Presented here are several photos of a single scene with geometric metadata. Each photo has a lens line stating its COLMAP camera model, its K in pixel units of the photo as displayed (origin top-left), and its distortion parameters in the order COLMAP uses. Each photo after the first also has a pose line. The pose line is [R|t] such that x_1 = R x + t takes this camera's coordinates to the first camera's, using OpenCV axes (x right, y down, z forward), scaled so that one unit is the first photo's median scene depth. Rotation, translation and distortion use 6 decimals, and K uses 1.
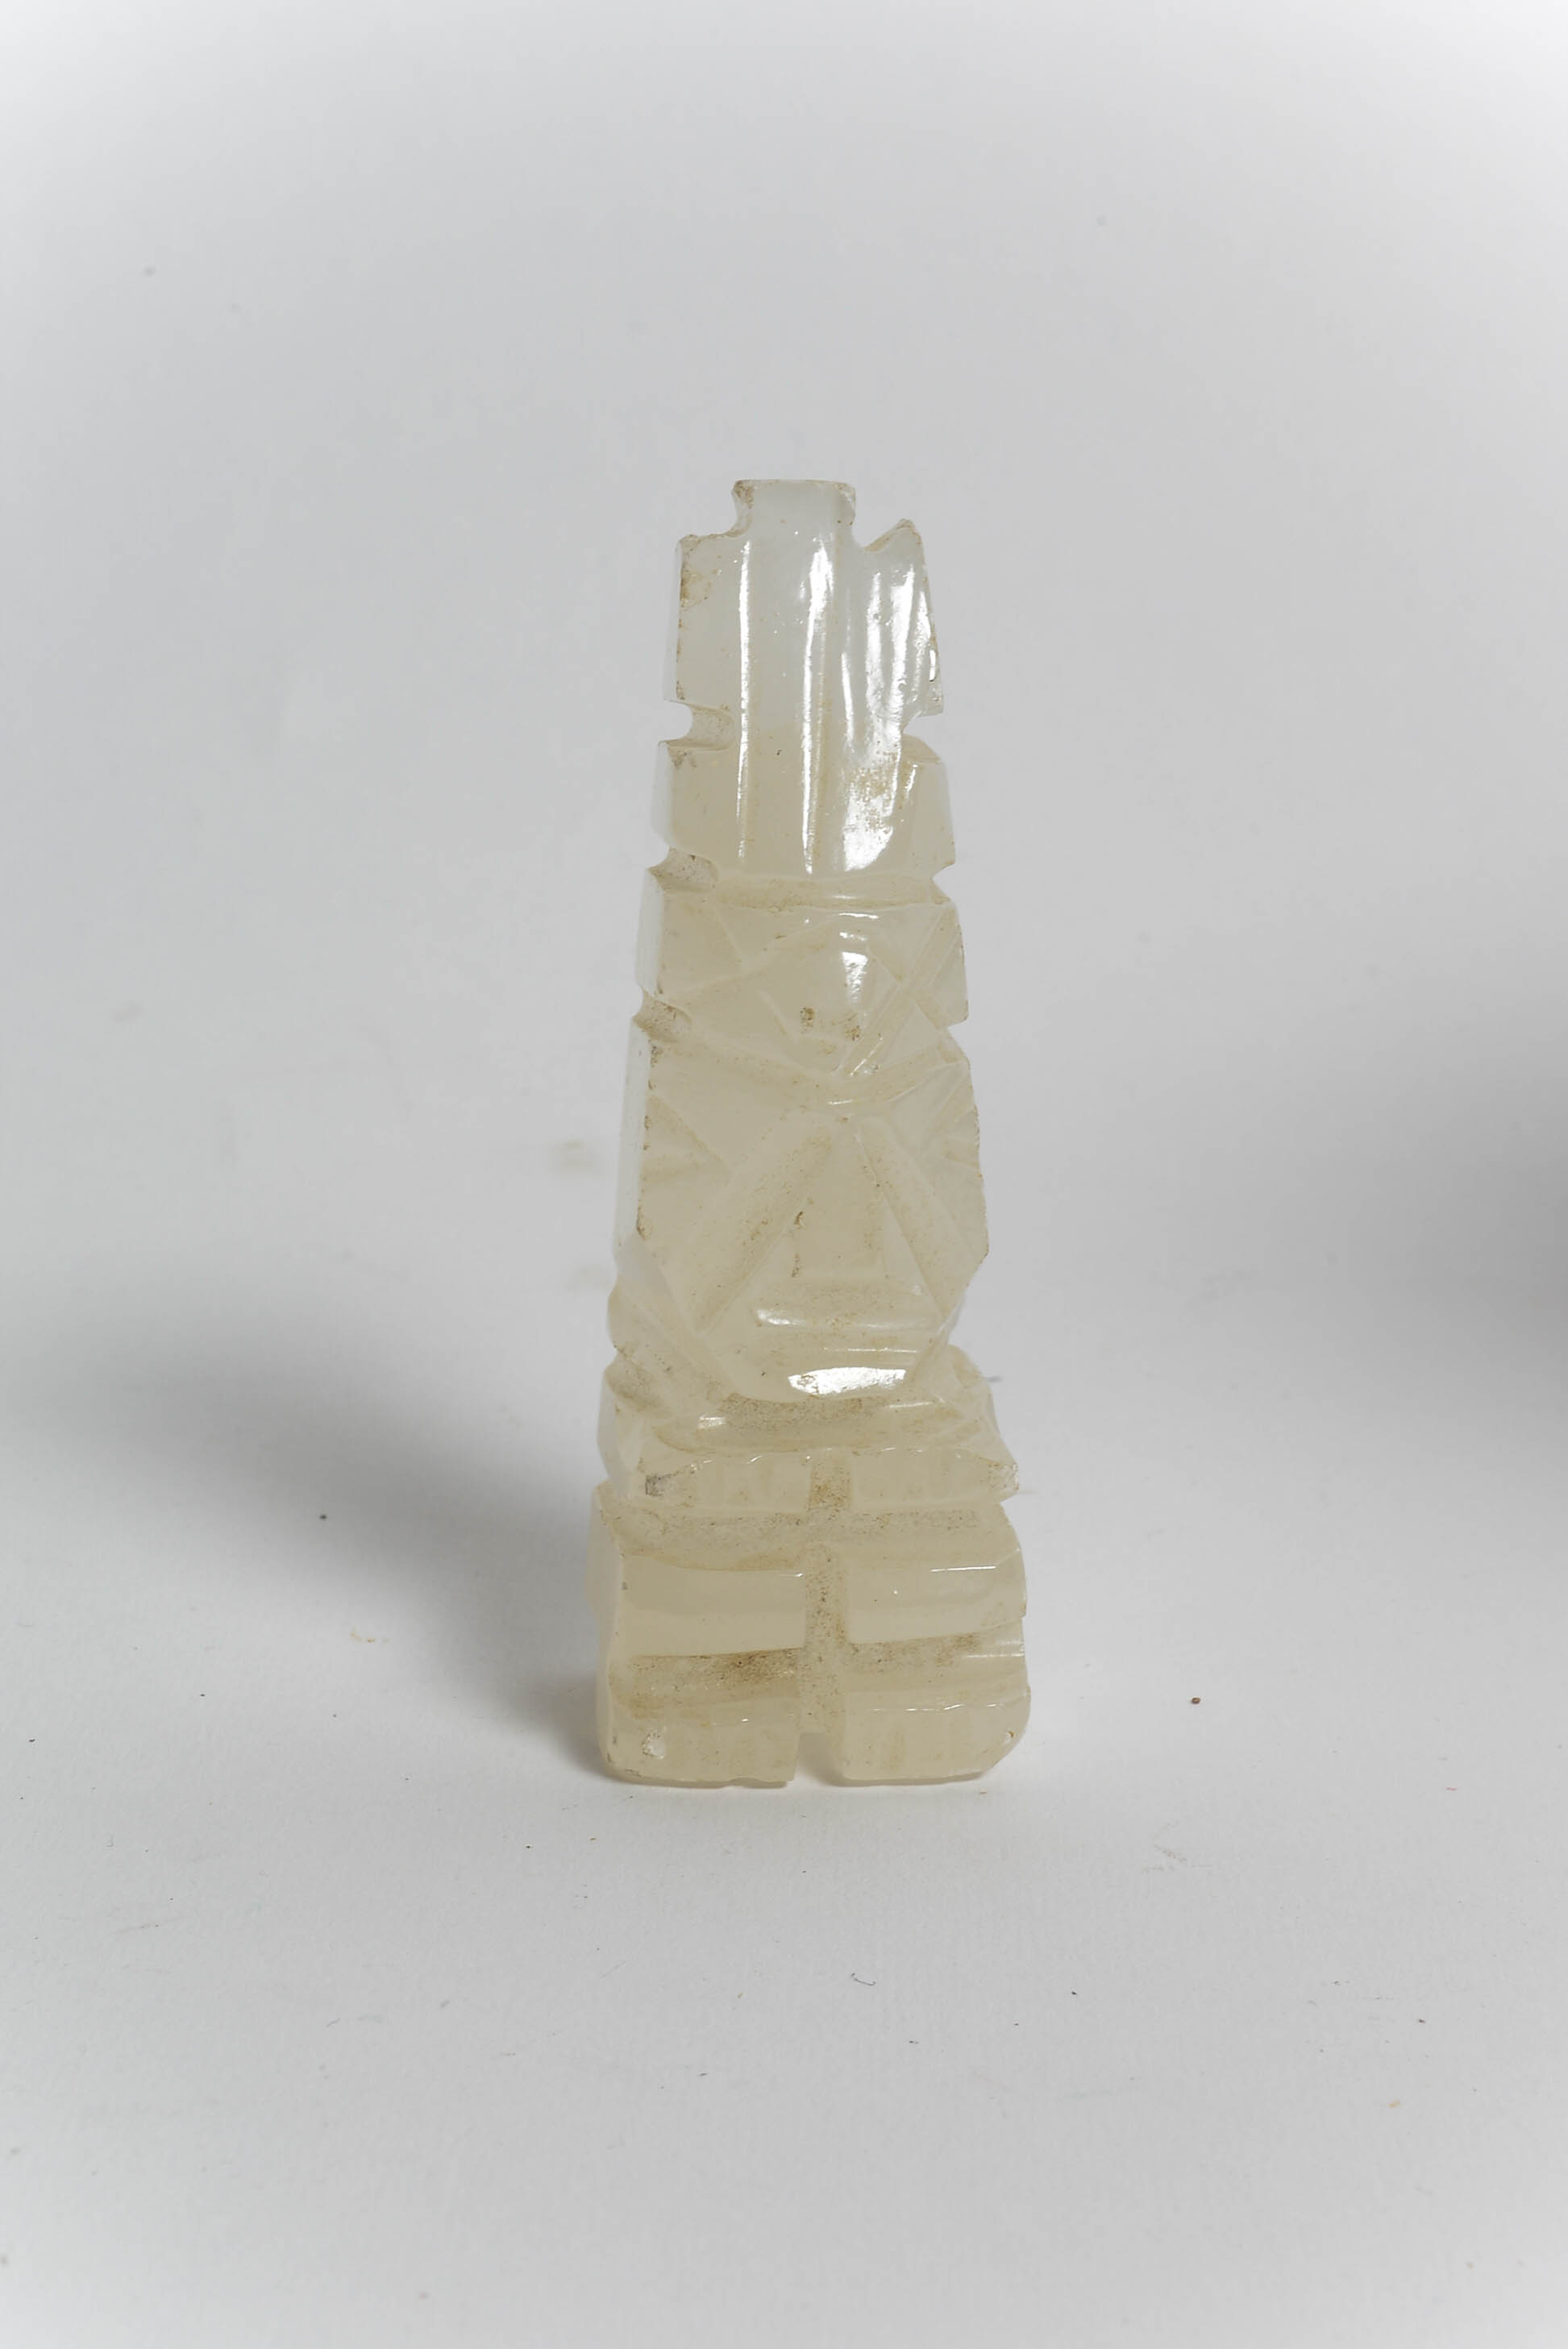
lens RADIAL K [[3800.0, 0, 784.0], [0, 3800.0, 1174.5], [0, 0, 1]] dist [-0.003861, -0.002276]
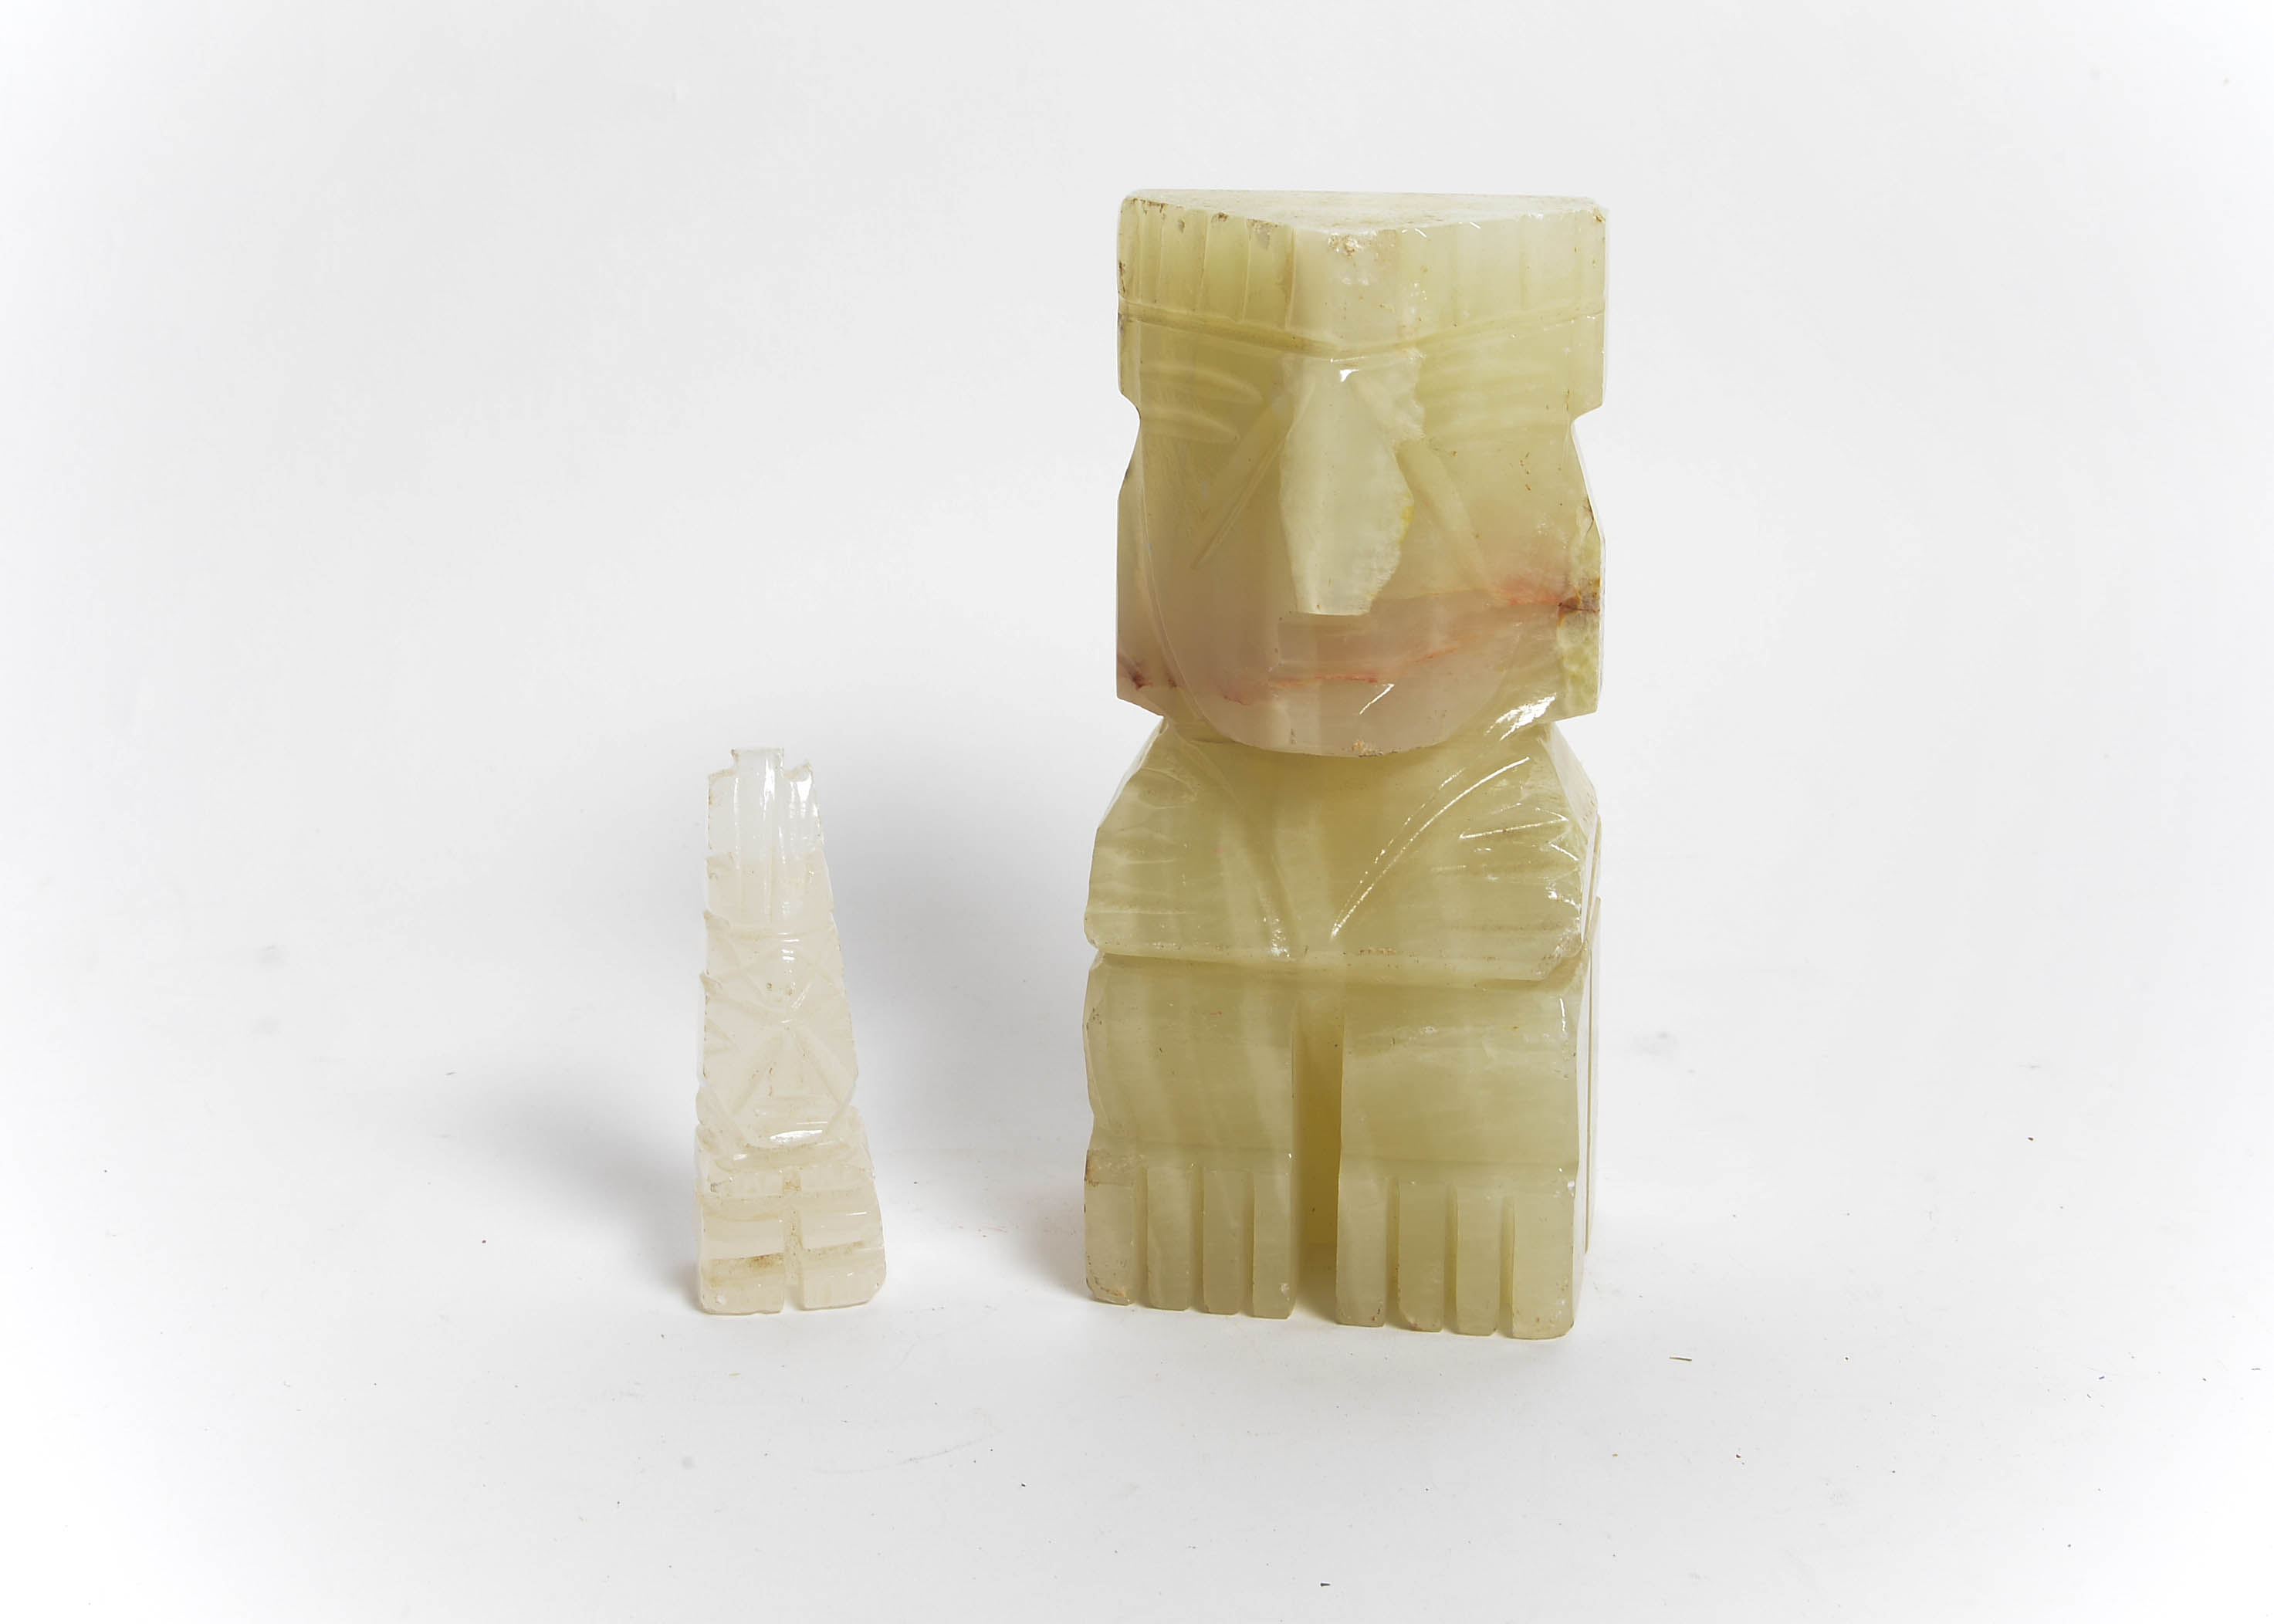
lens RADIAL K [[3143.9, 0, 1137.0], [0, 3143.9, 812.0], [0, 0, 1]] dist [-0.006845, 0.001231]
pose [[0.996389, -0.045236, 0.071848, 0.093506], [0.044265, 0.998906, 0.015051, -0.161343], [-0.072450, -0.011816, 0.997302, -0.913511]]
